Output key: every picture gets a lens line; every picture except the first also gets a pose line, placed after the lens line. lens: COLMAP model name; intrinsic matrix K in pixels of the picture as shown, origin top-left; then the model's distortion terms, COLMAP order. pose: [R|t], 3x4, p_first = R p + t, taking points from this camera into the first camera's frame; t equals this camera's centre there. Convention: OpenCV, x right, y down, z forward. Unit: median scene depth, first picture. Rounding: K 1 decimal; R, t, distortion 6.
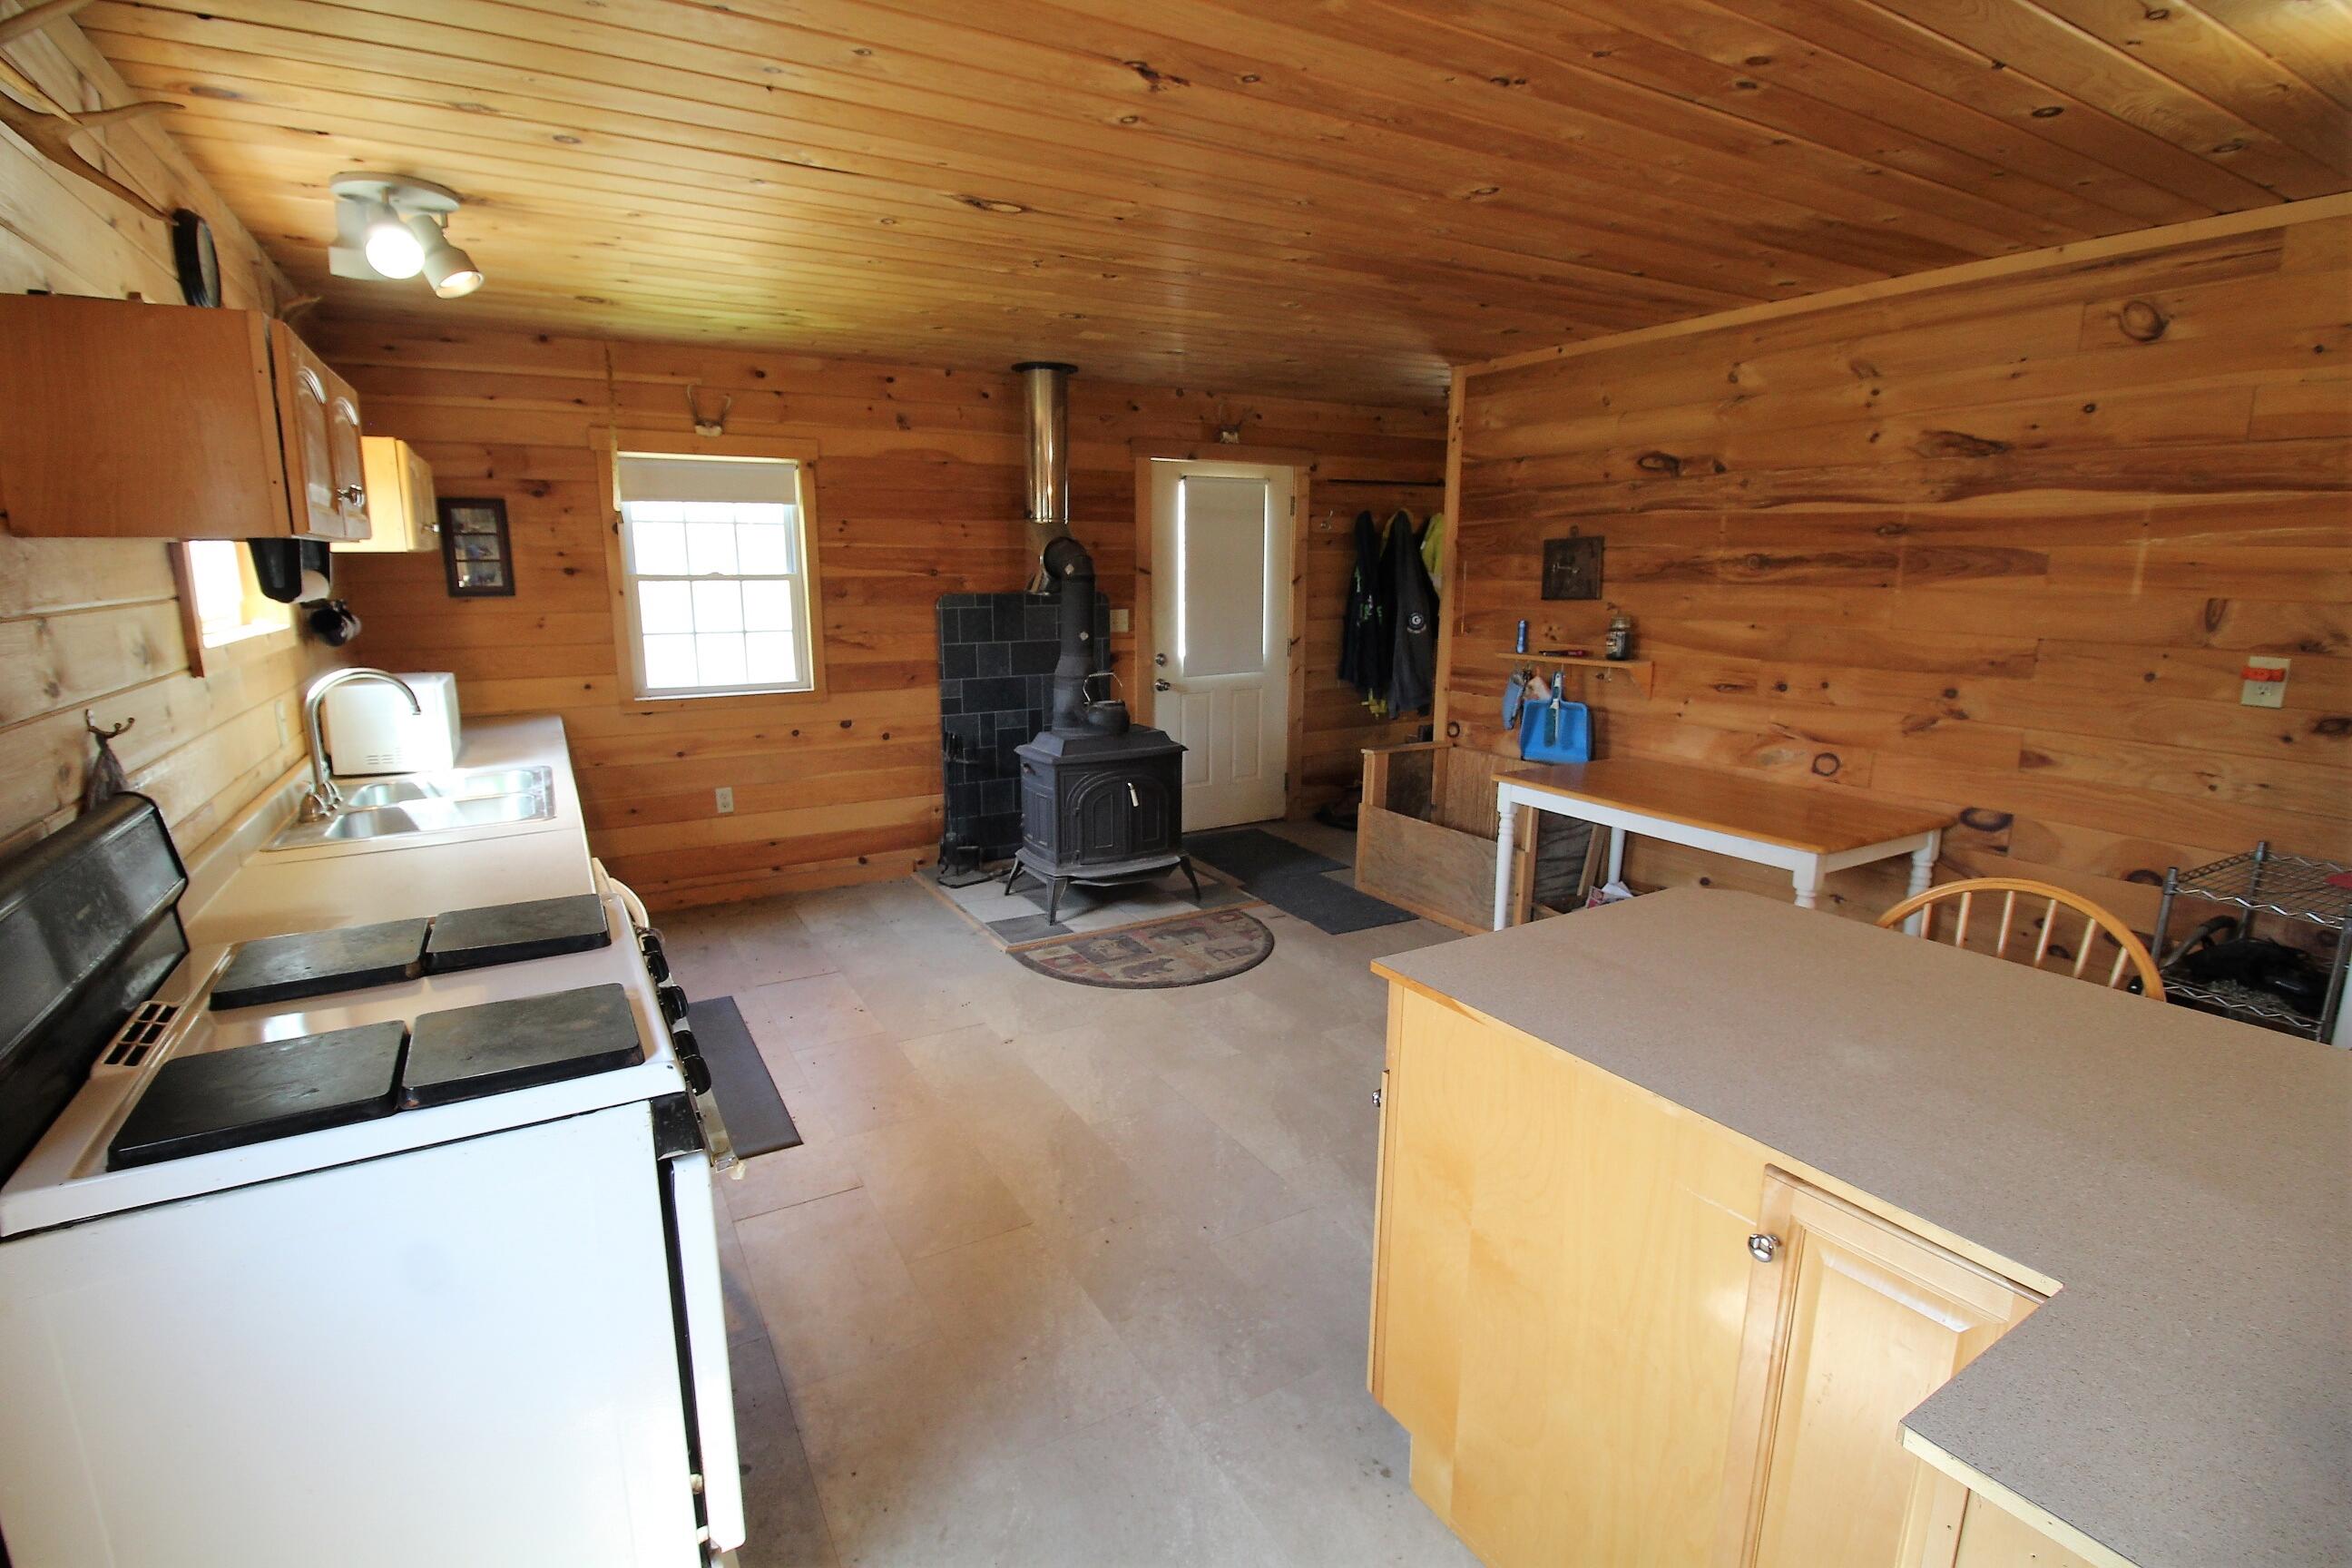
lens RADIAL K [[1089.9, 0, 1155.8], [0, 1089.9, 779.8], [0, 0, 1]] dist [0.000066, -0.013292]
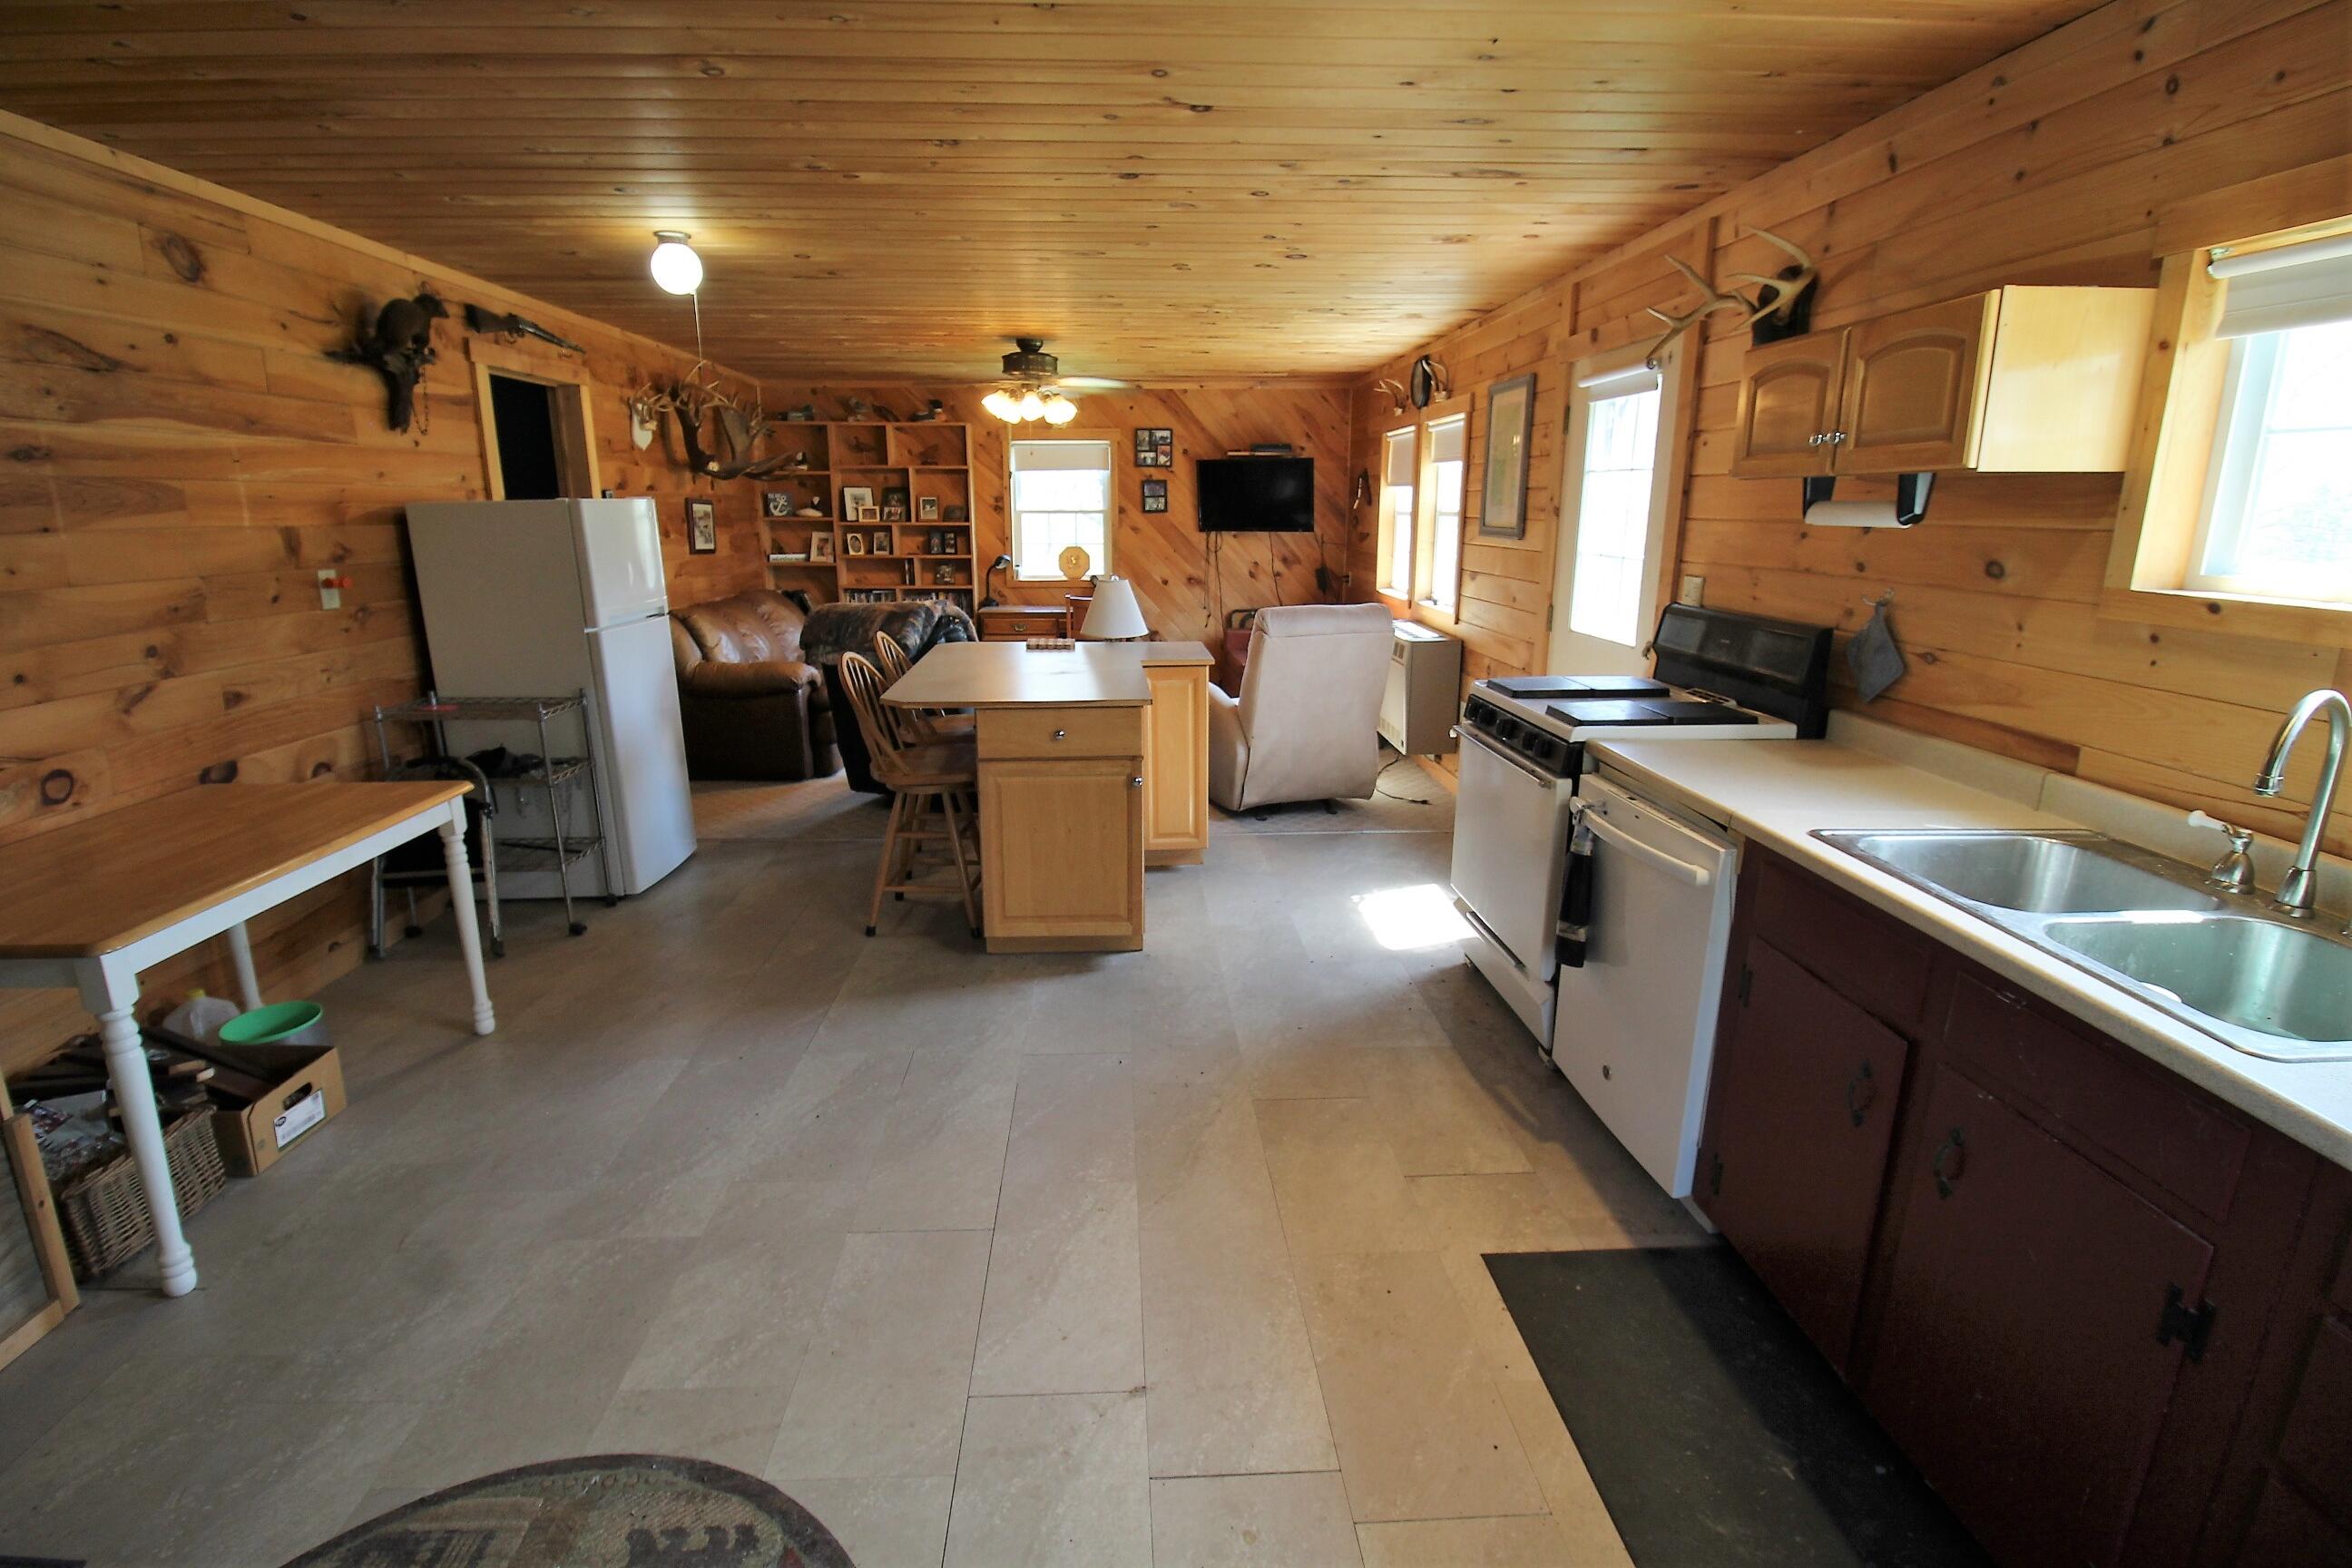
lens RADIAL K [[1089.9, 0, 1162.4], [0, 1089.9, 783.3], [0, 0, 1]] dist [0.000066, -0.013292]
pose [[-0.890863, -0.113520, 0.439860, -0.263501], [0.088056, 0.906756, 0.412359, -0.191845], [-0.445656, 0.406088, -0.797799, 0.982895]]
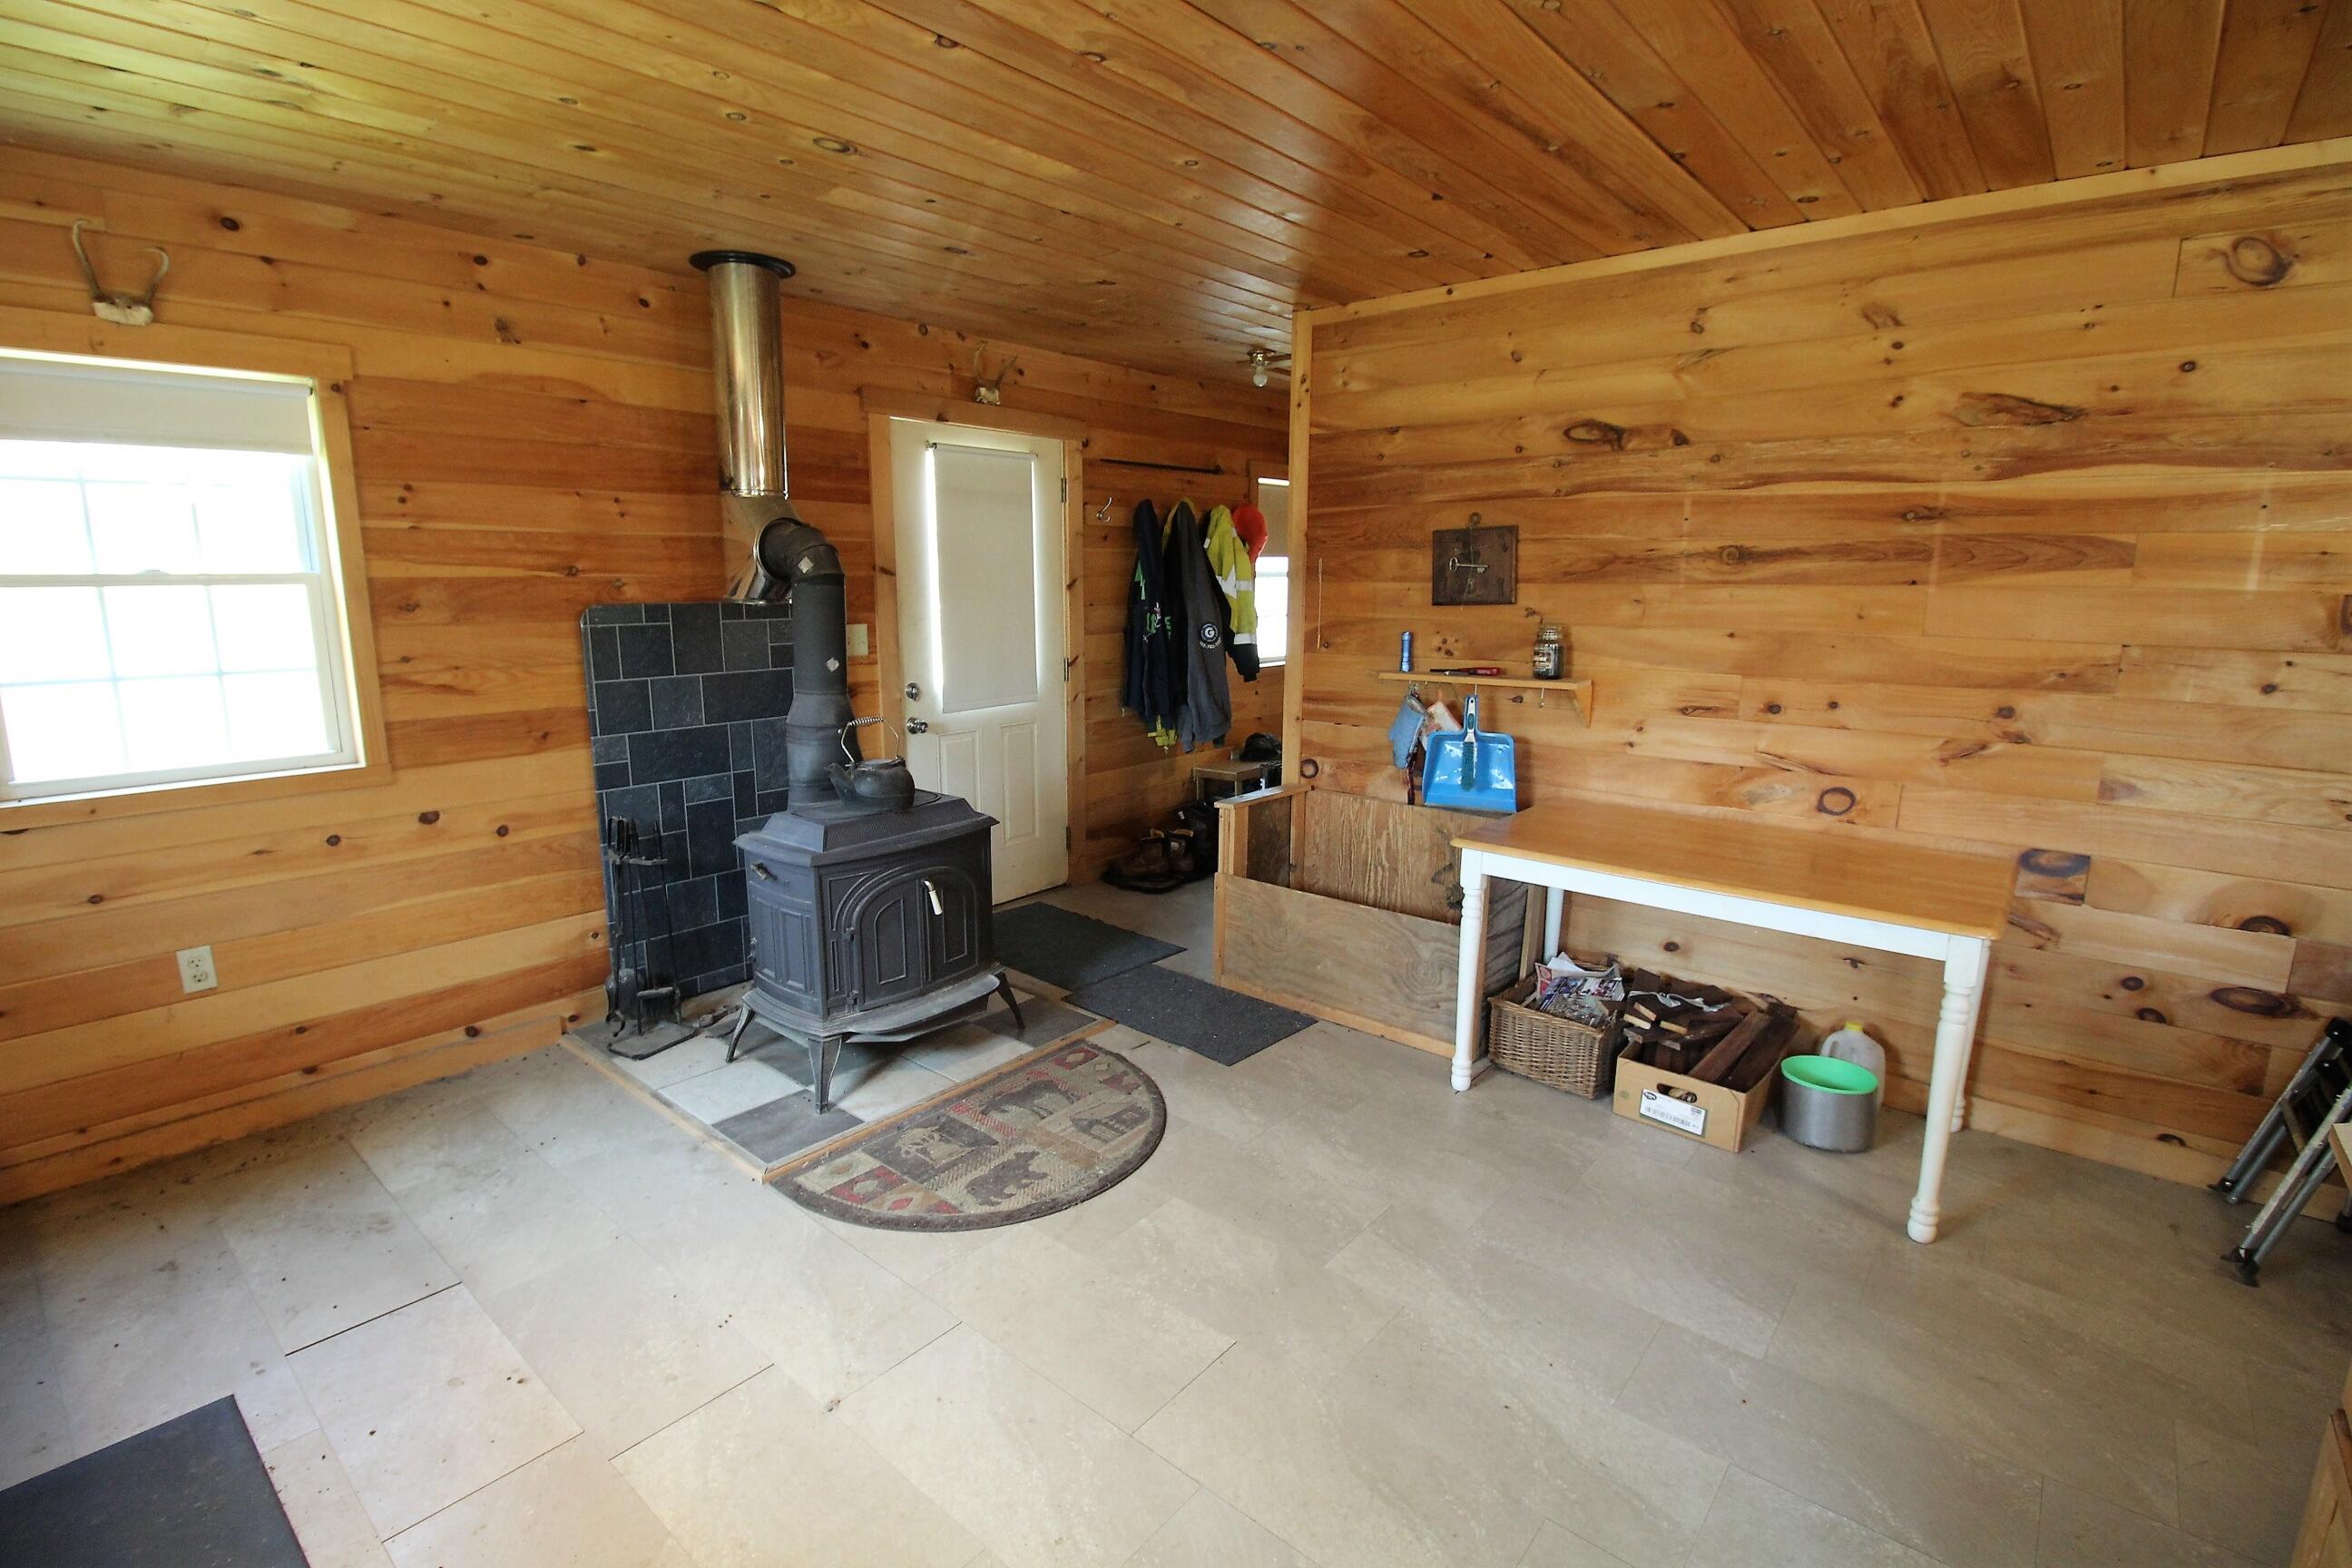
lens RADIAL K [[1089.9, 0, 1157.0], [0, 1089.9, 777.4], [0, 0, 1]] dist [0.000066, -0.013292]
pose [[0.941965, -0.059720, 0.330357, -0.108414], [0.064021, 0.997946, -0.002144, -0.050271], [-0.329551, 0.023170, 0.943854, 0.313610]]
